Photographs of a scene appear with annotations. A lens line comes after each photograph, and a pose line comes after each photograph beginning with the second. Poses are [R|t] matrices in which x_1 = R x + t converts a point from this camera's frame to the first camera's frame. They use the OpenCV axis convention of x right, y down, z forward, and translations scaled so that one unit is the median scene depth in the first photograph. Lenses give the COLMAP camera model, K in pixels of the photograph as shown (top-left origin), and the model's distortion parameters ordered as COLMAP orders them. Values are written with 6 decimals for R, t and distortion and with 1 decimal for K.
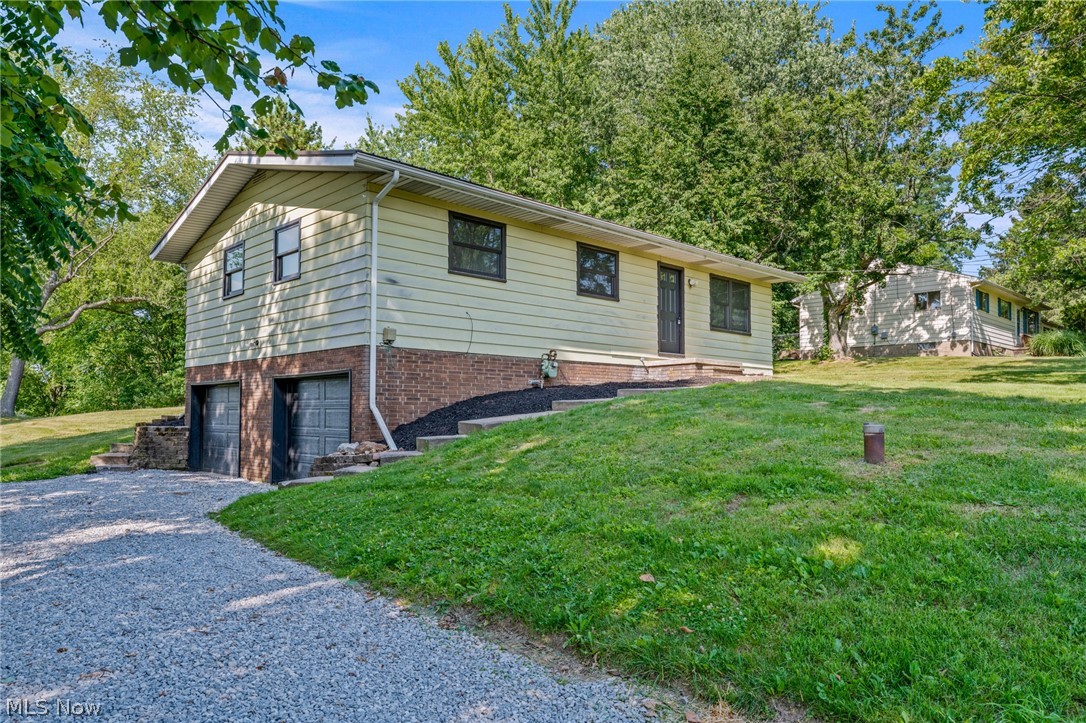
lens RADIAL K [[747.1, 0, 551.2], [0, 747.1, 388.7], [0, 0, 1]] dist [0.008201, 0.013901]
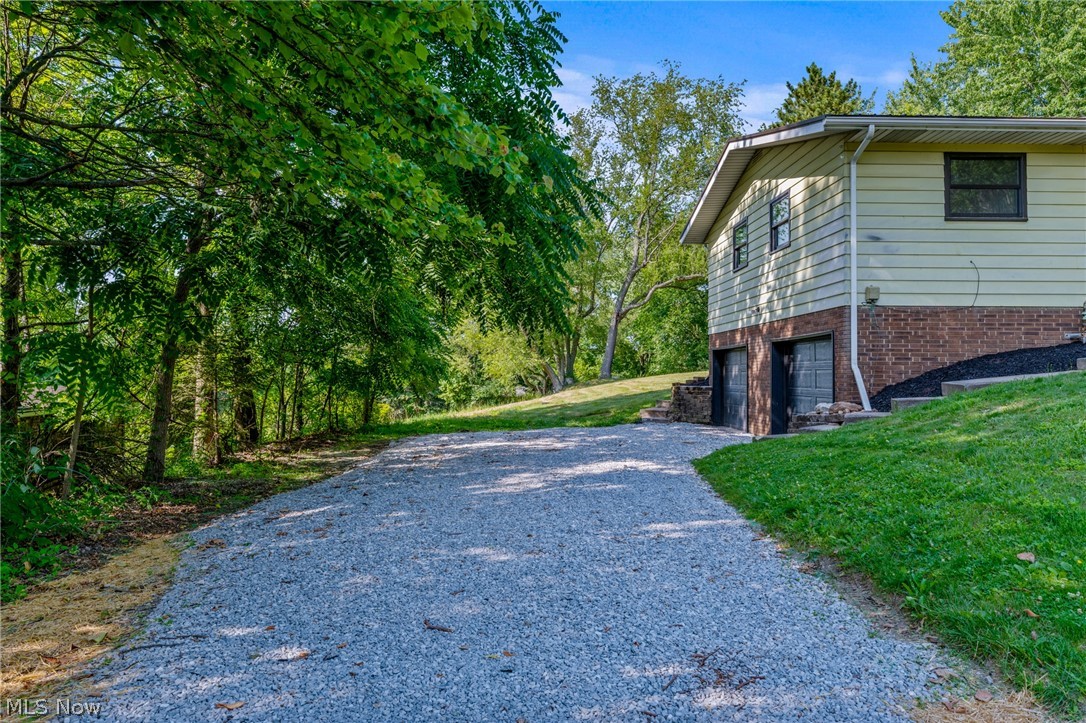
lens RADIAL K [[747.1, 0, 542.0], [0, 747.1, 354.7], [0, 0, 1]] dist [0.008201, 0.013901]
pose [[0.738157, -0.020325, -0.674322, 0.106968], [0.023147, 0.999721, -0.004794, 0.002201], [0.674231, -0.012070, 0.738422, -0.012913]]
